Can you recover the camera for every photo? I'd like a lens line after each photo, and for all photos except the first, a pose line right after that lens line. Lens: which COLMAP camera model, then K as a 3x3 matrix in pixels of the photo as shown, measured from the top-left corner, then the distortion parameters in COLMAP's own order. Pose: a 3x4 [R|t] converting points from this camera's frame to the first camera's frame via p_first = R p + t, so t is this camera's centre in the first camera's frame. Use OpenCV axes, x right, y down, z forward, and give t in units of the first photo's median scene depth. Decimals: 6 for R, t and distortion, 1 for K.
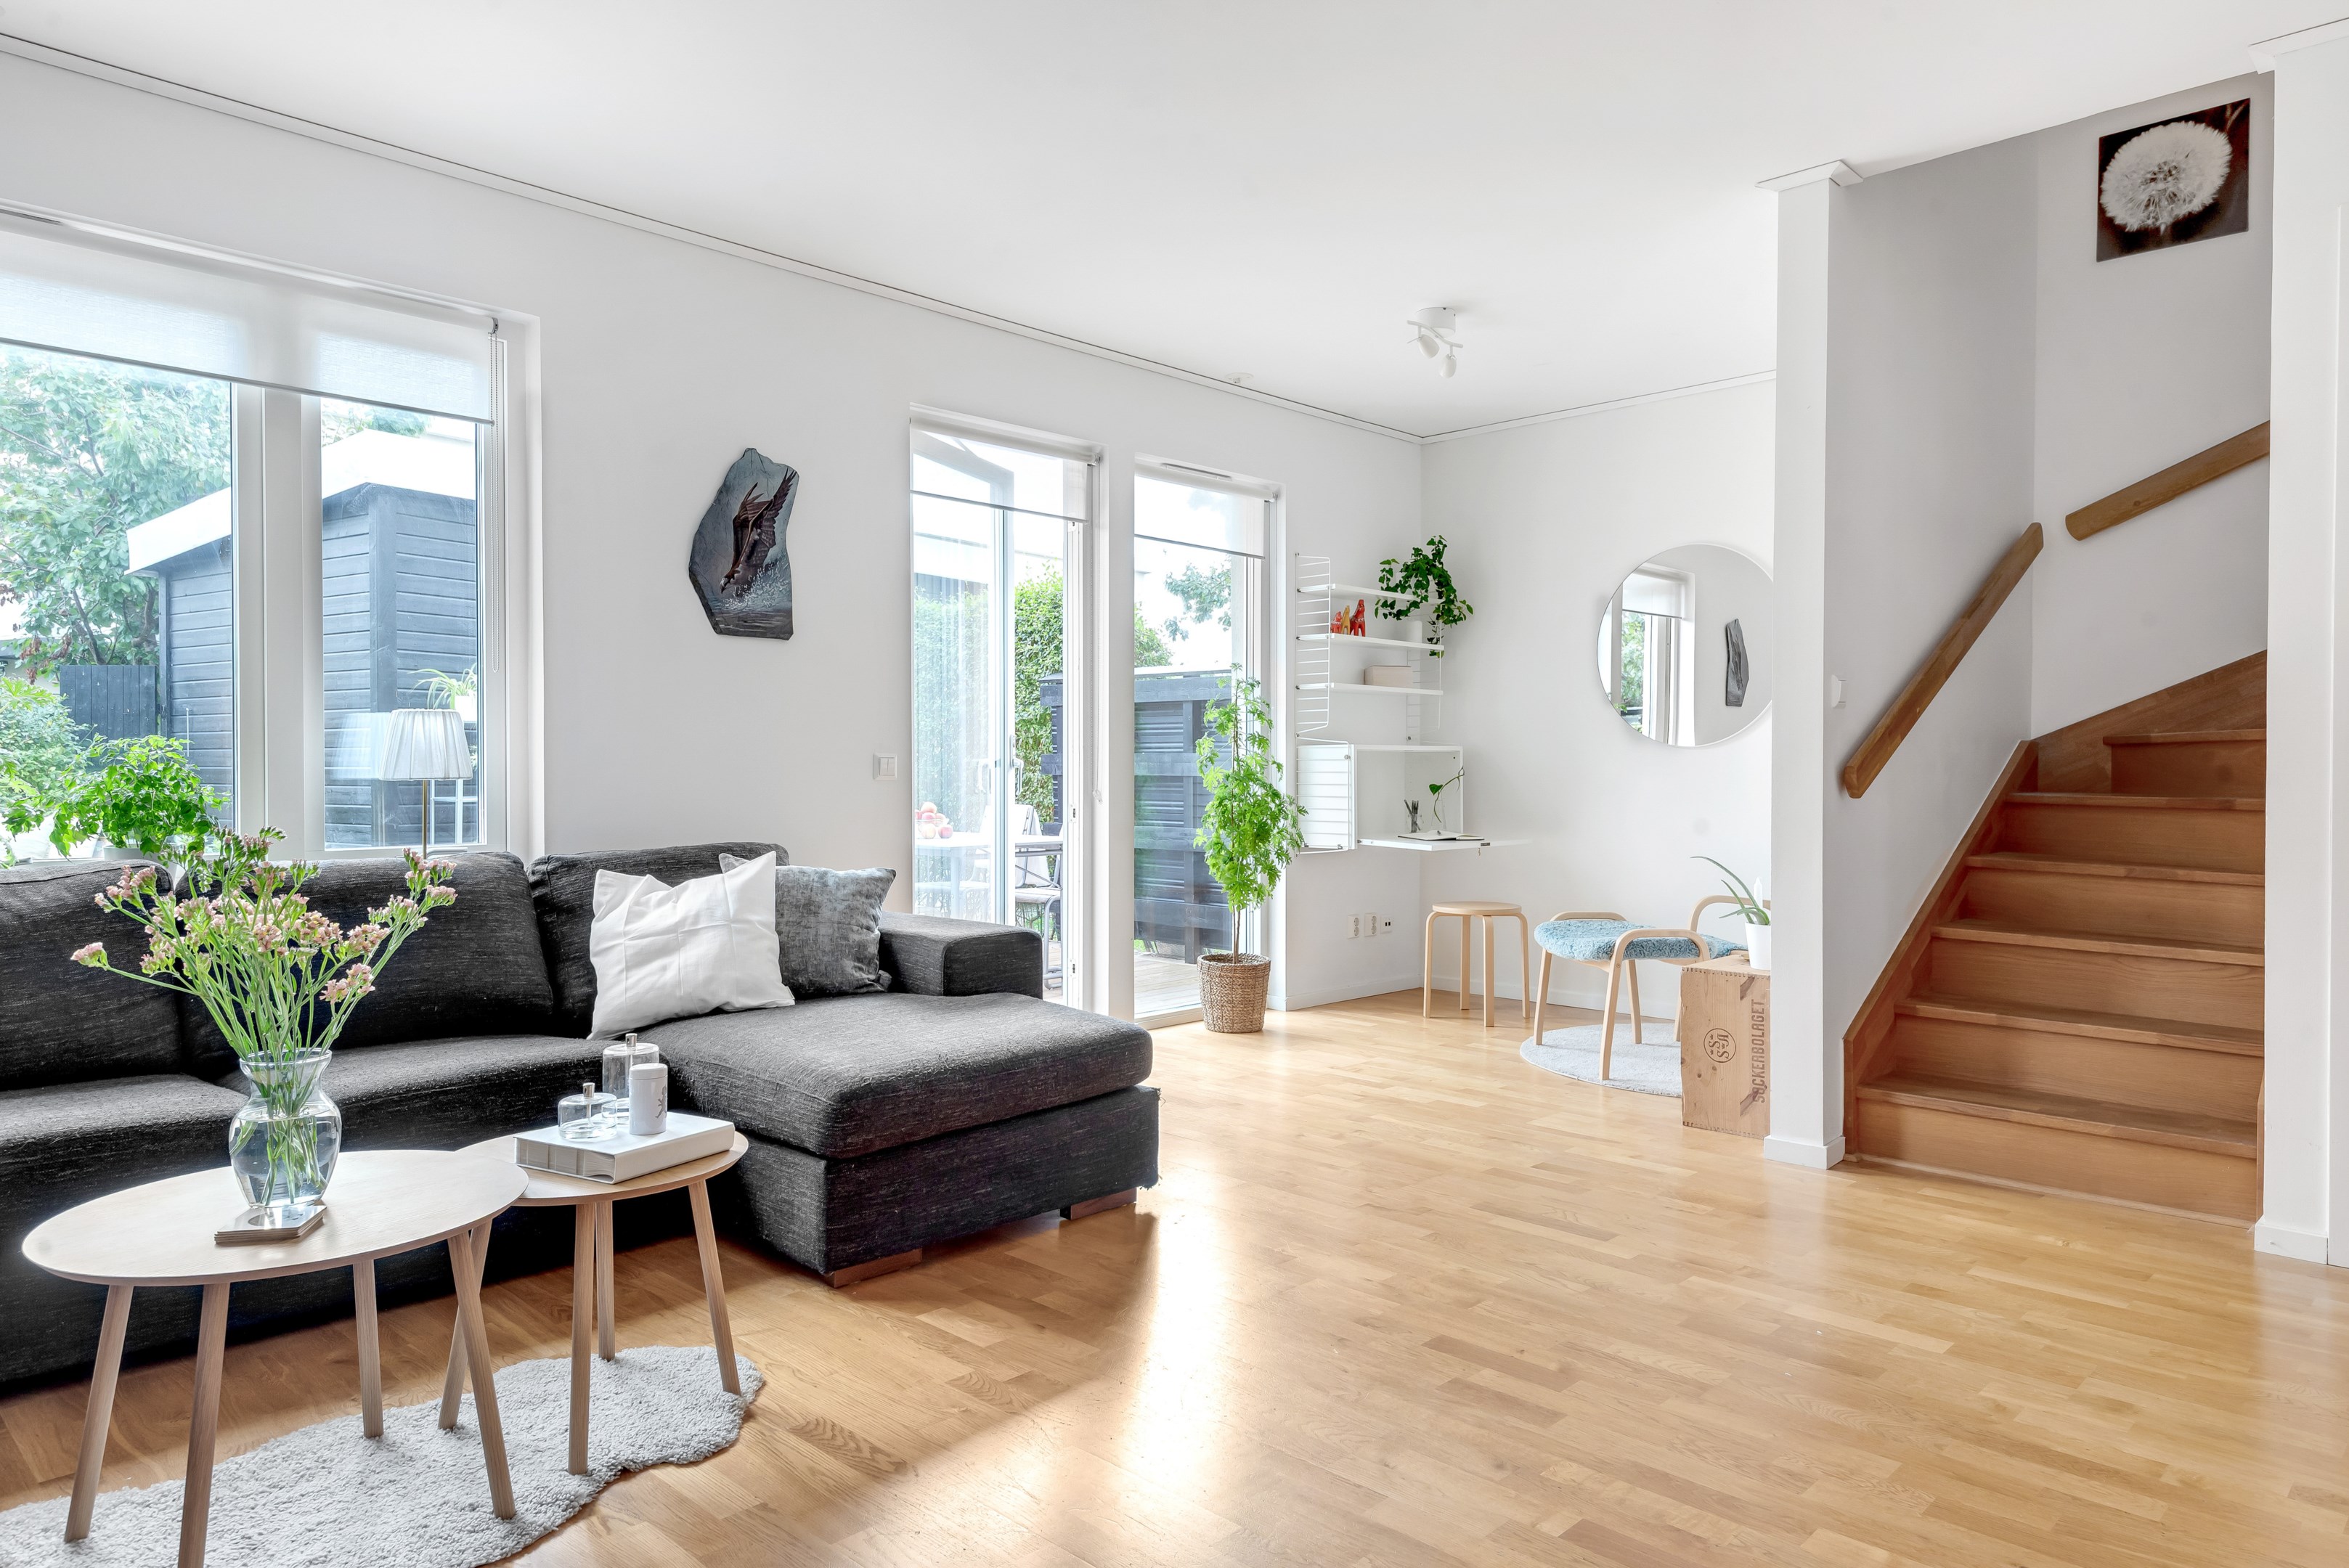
lens RADIAL K [[1482.8, 0, 1170.9], [0, 1482.8, 768.7], [0, 0, 1]] dist [0.048608, 0.000322]
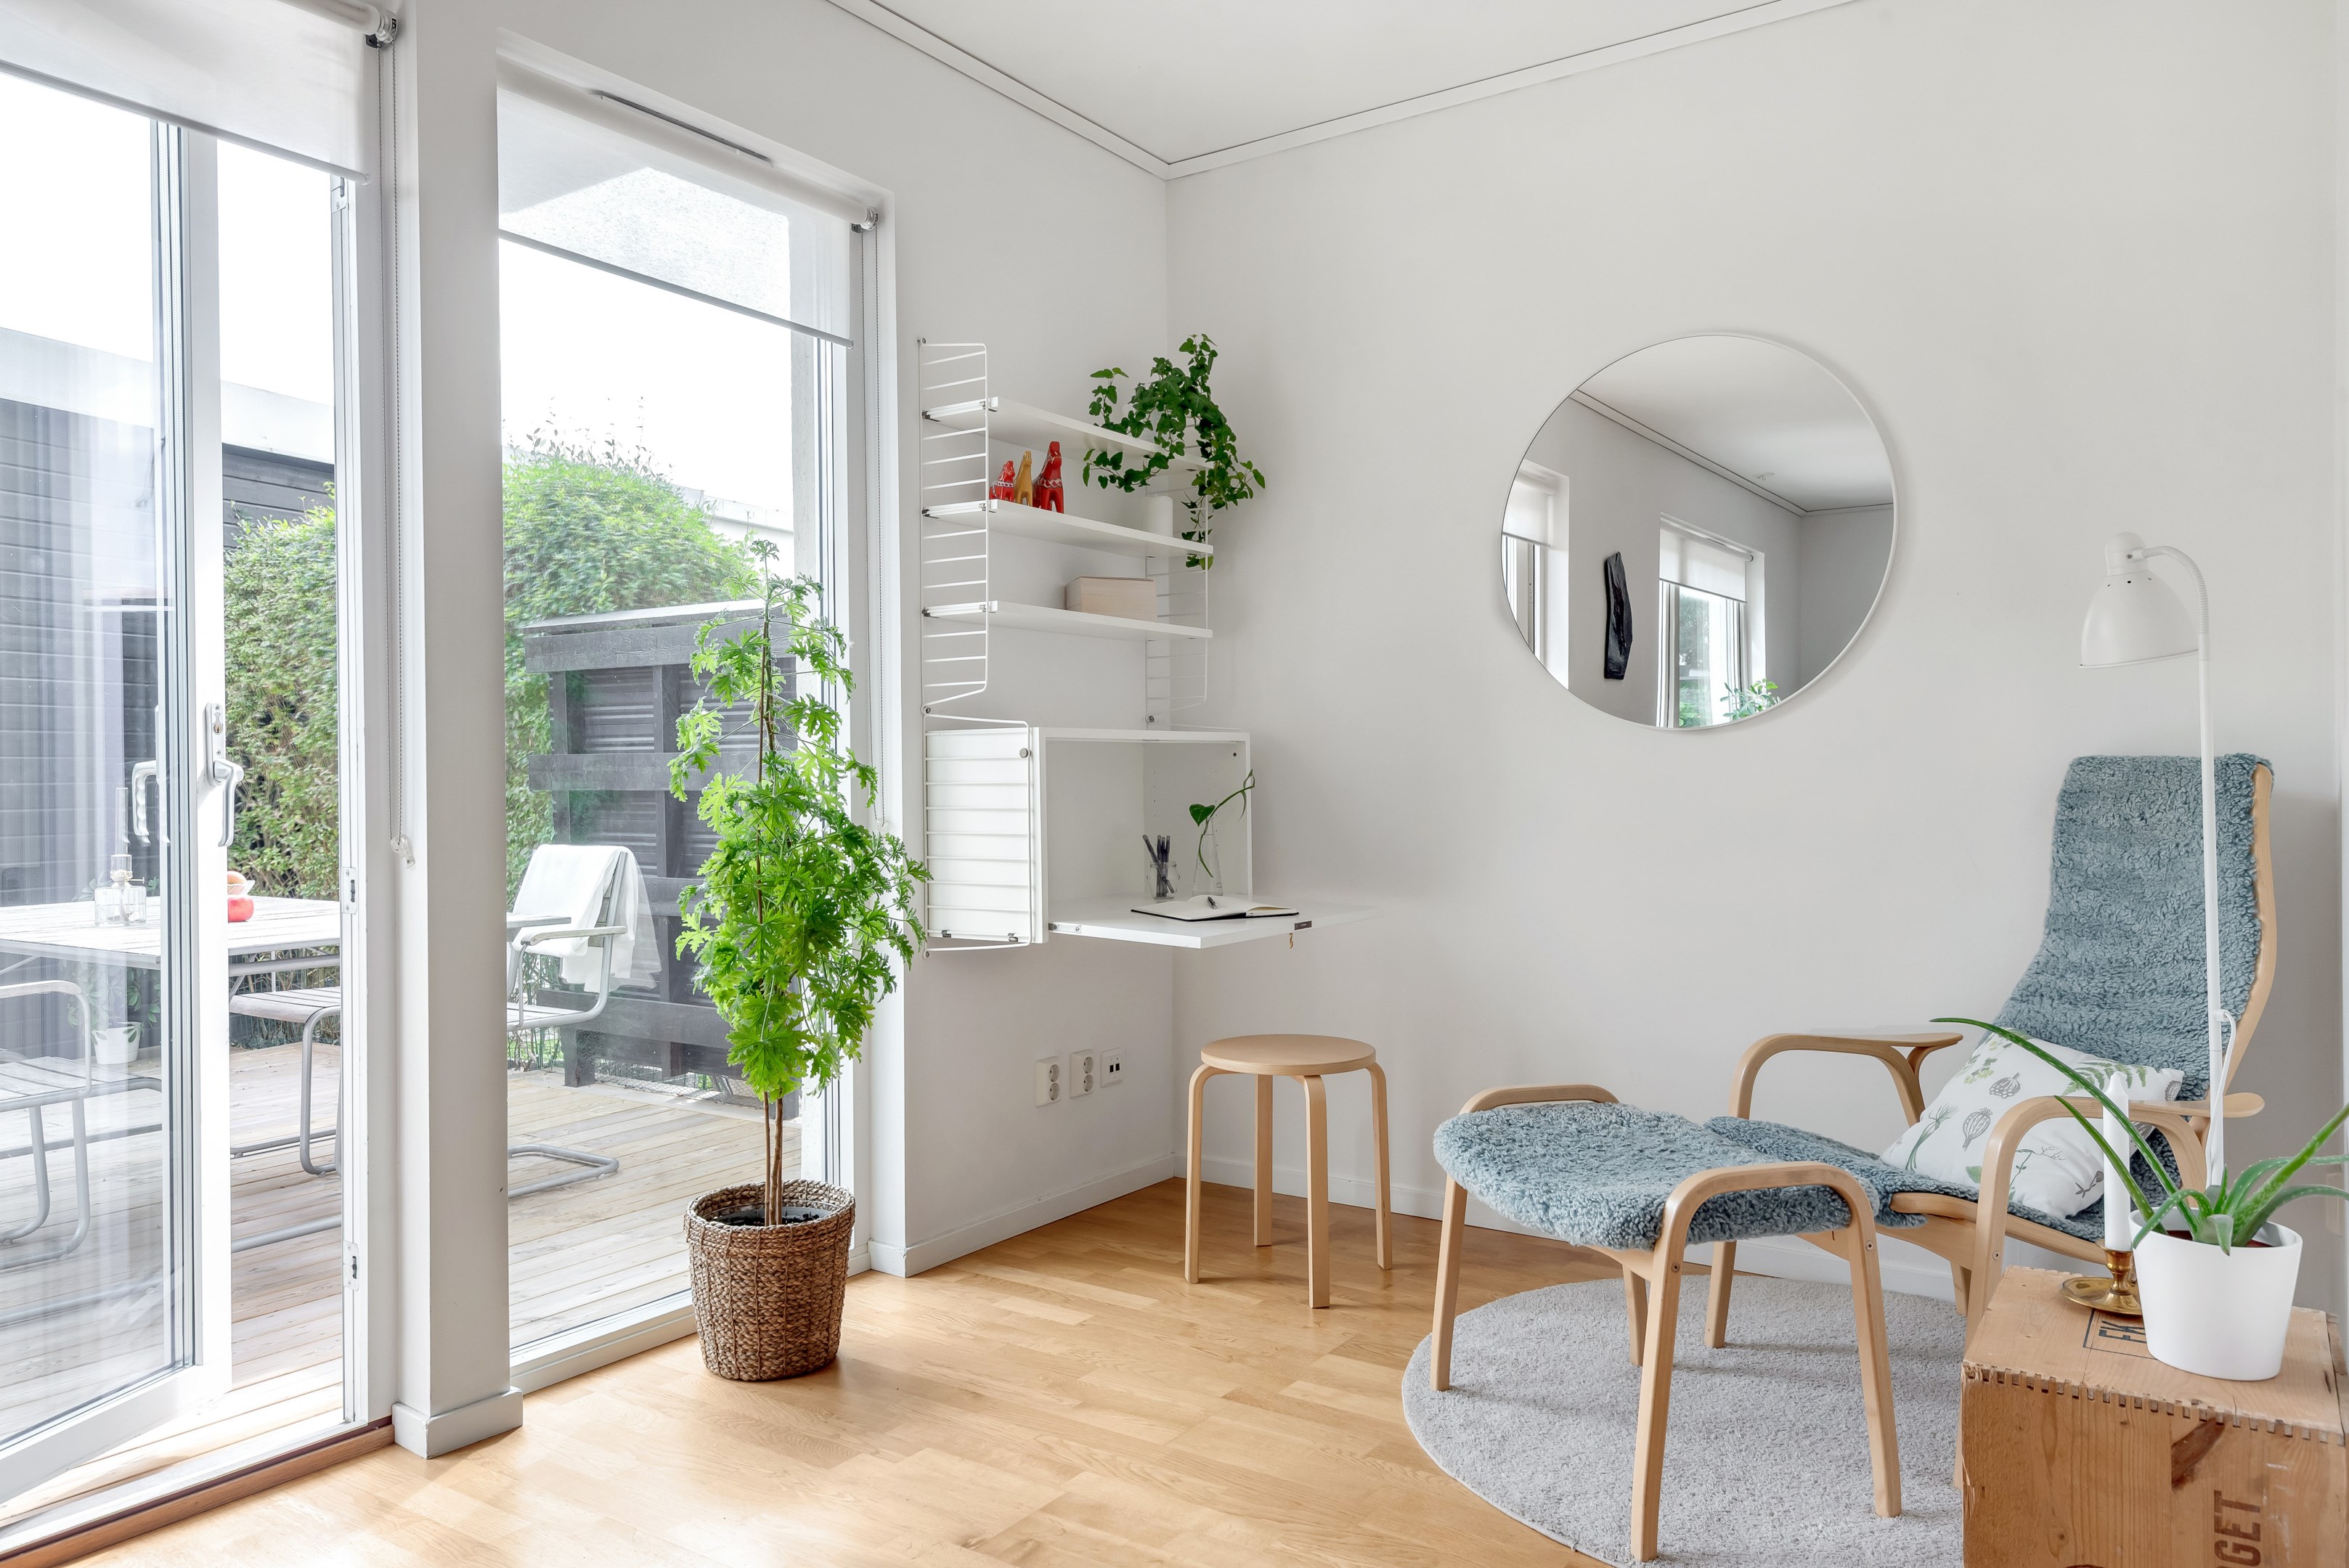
lens RADIAL K [[1608.1, 0, 1173.5], [0, 1608.1, 779.4], [0, 0, 1]] dist [0.001017, 0.000141]
pose [[0.984896, -0.010134, 0.172850, 0.071654], [0.009704, 0.999947, 0.003336, -0.000577], [-0.172875, -0.001609, 0.984942, 0.449948]]
